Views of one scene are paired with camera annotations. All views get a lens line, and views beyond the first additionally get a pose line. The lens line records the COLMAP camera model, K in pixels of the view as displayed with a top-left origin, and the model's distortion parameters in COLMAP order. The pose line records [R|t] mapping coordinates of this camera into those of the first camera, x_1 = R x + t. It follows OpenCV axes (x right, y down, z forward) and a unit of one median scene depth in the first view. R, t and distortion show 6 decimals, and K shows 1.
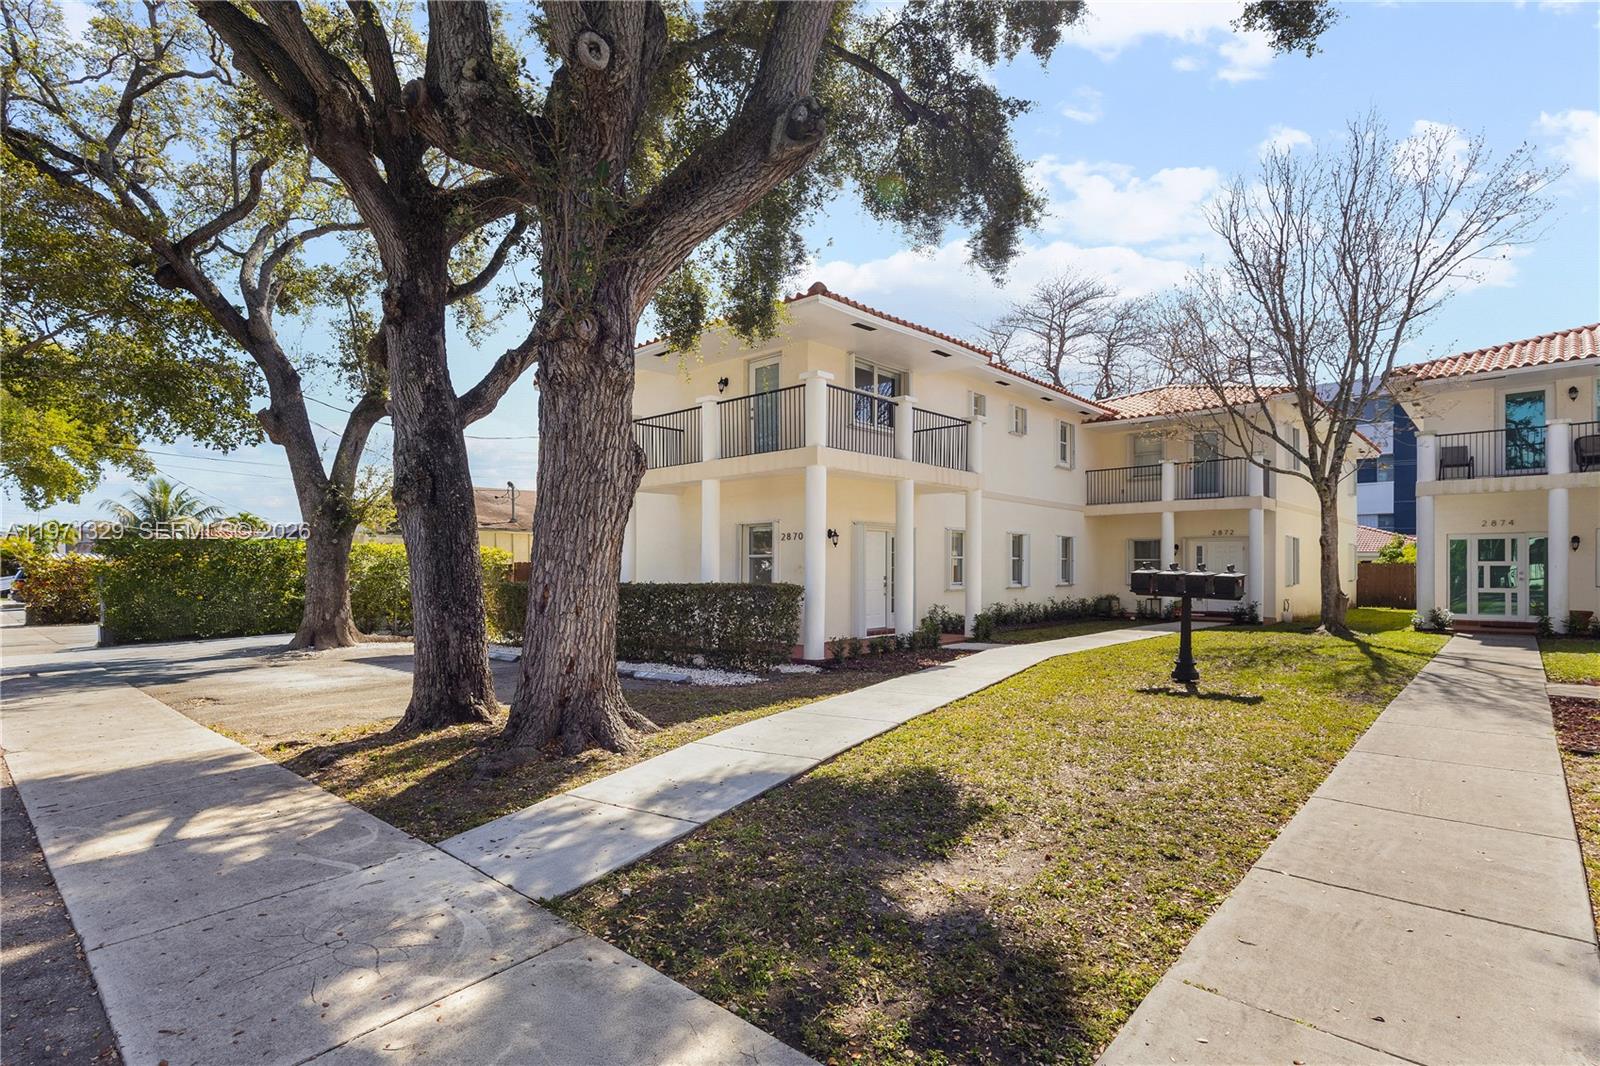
lens RADIAL K [[766.6, 0, 793.2], [0, 766.6, 527.8], [0, 0, 1]] dist [0.004813, 0.000733]
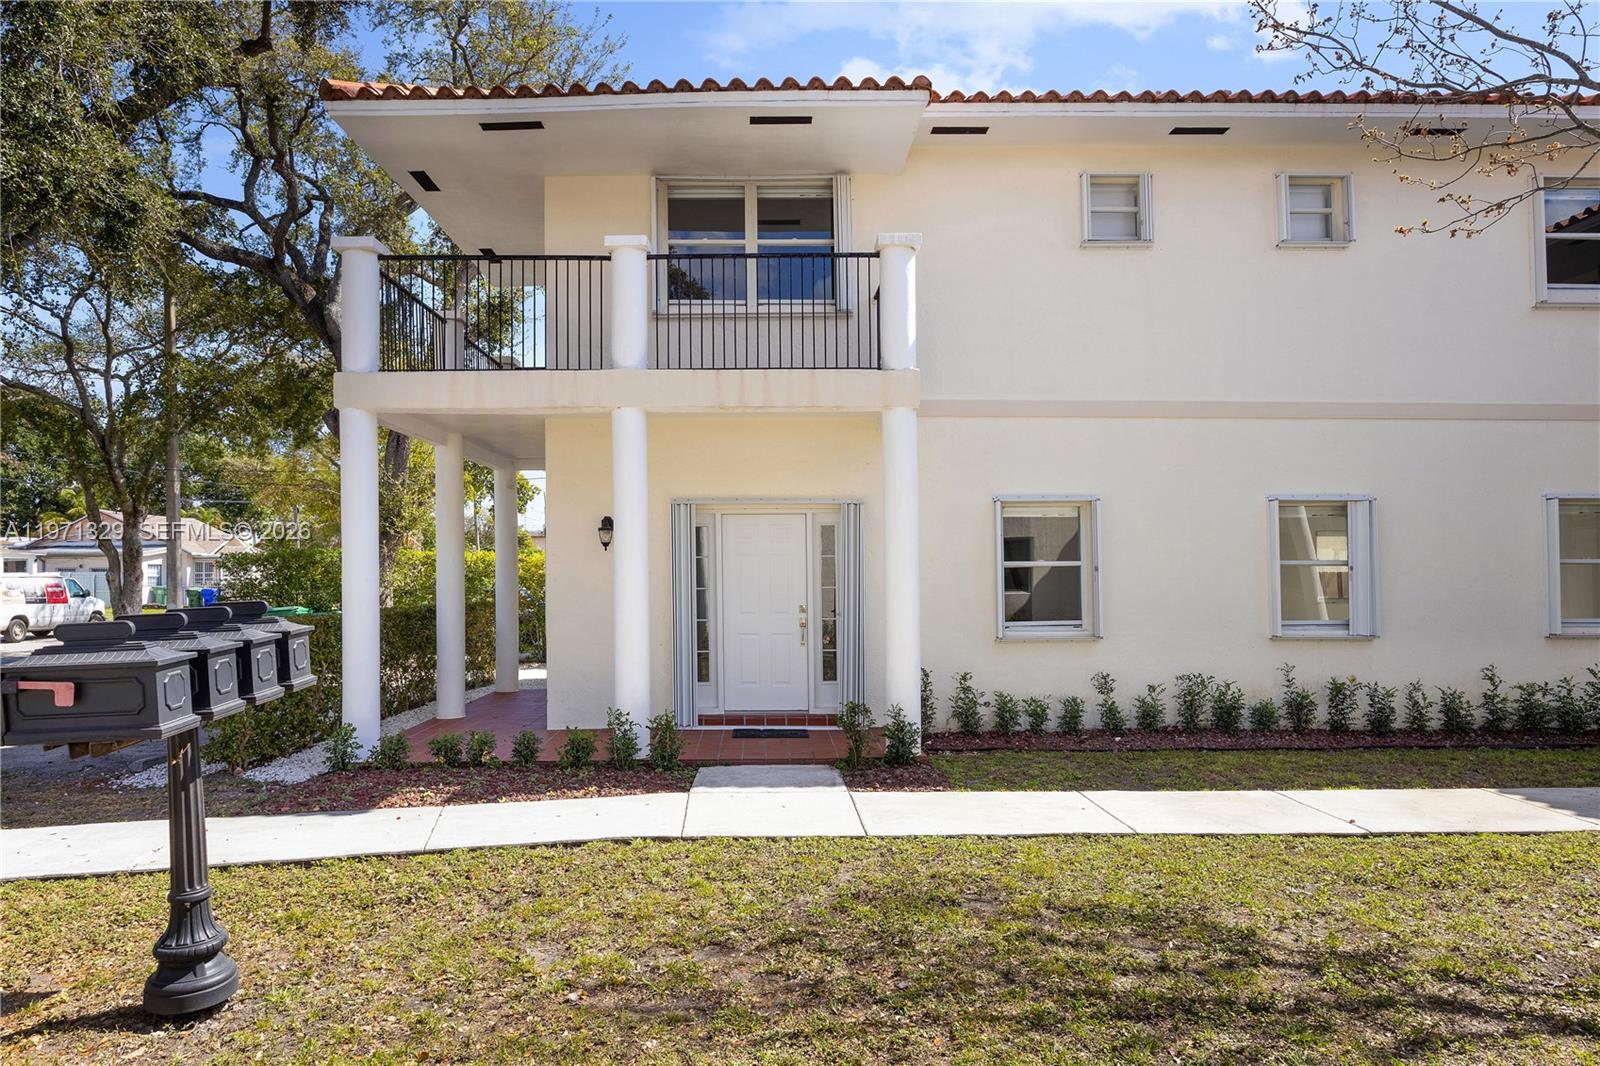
lens RADIAL K [[766.6, 0, 793.2], [0, 766.6, 527.8], [0, 0, 1]] dist [0.004813, 0.000733]
pose [[0.691503, -0.014209, -0.722234, 0.451020], [0.037832, 0.999147, 0.016565, 0.004658], [0.721382, -0.038778, 0.691450, 0.622737]]
